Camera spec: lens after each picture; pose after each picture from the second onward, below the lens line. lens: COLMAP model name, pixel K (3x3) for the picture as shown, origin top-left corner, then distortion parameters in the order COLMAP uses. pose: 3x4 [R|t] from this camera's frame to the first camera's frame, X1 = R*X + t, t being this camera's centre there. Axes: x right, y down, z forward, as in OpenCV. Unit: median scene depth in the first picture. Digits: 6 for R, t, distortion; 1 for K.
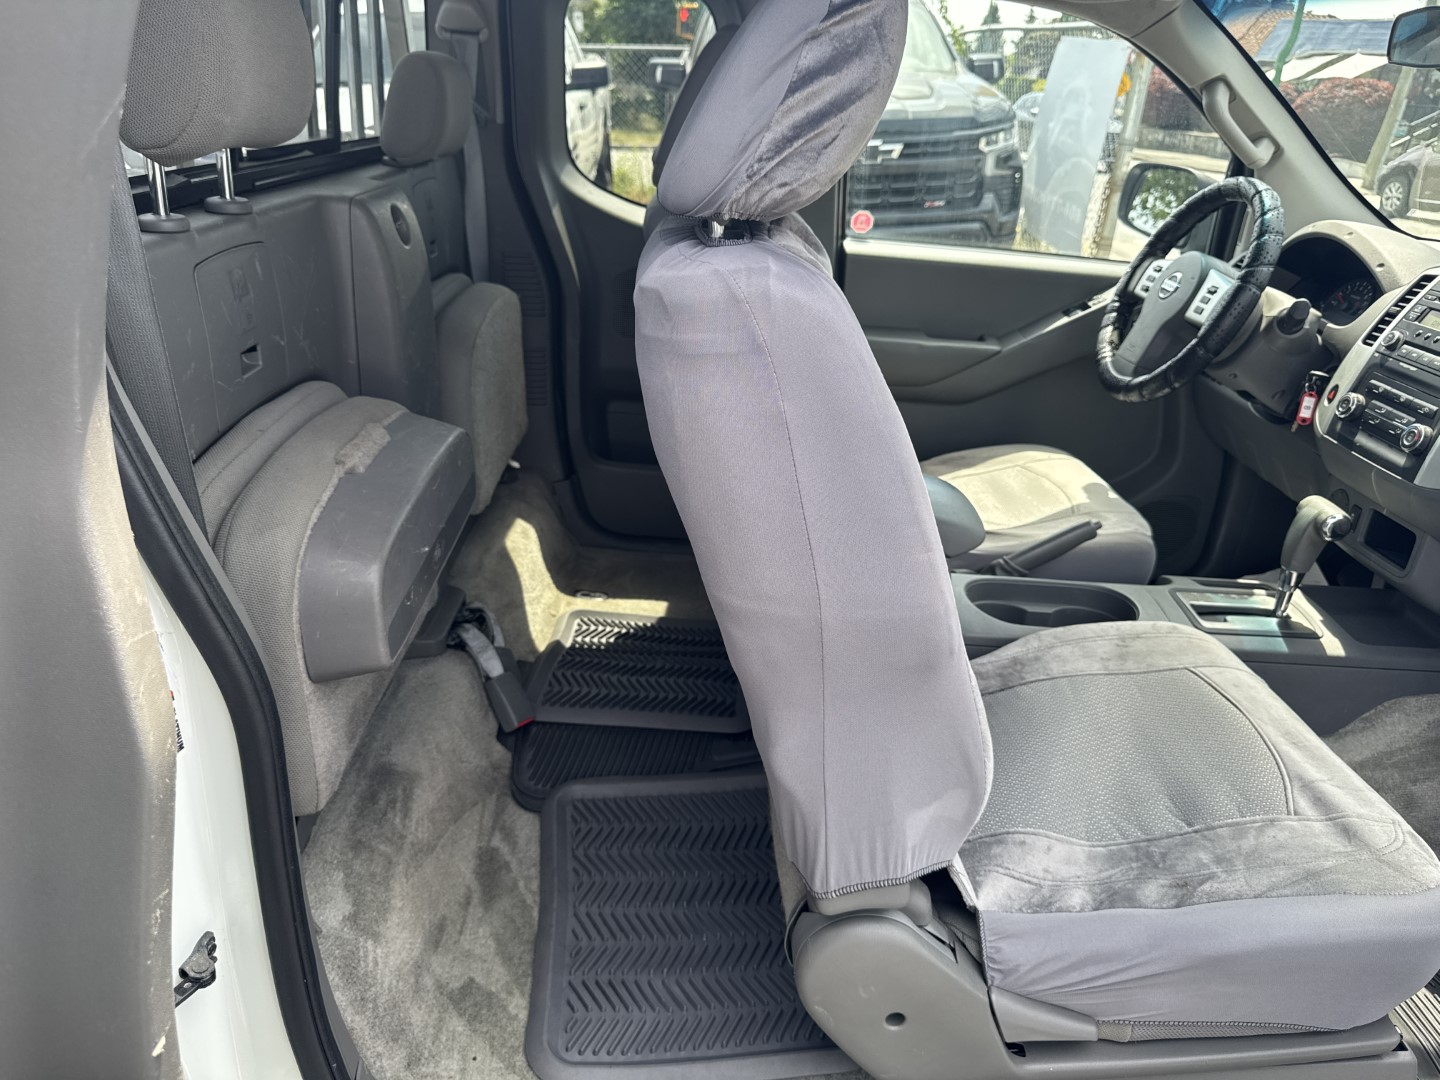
lens RADIAL K [[1036.2, 0, 770.4], [0, 1036.2, 547.7], [0, 0, 1]] dist [-0.002101, 0.035765]
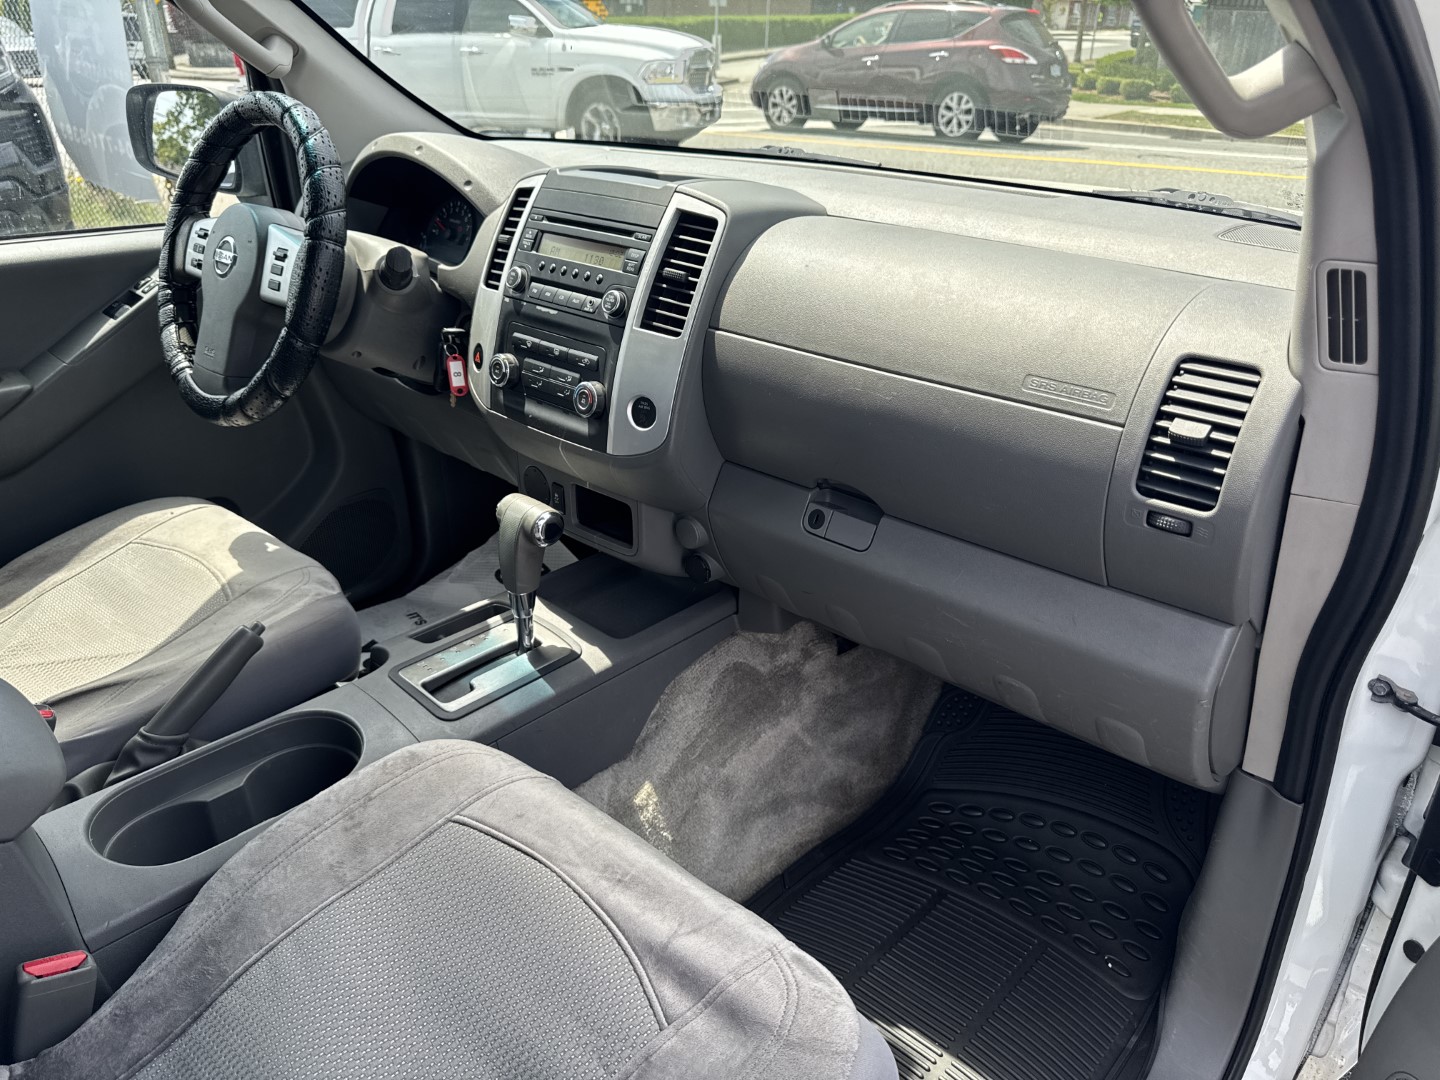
lens RADIAL K [[1010.2, 0, 719.1], [0, 1010.2, 544.7], [0, 0, 1]] dist [-0.005019, -0.009477]
pose [[0.722233, -0.381292, 0.577058, 0.171457], [0.331128, 0.923108, 0.195513, -0.102001], [-0.607234, 0.049874, 0.792956, 0.280538]]
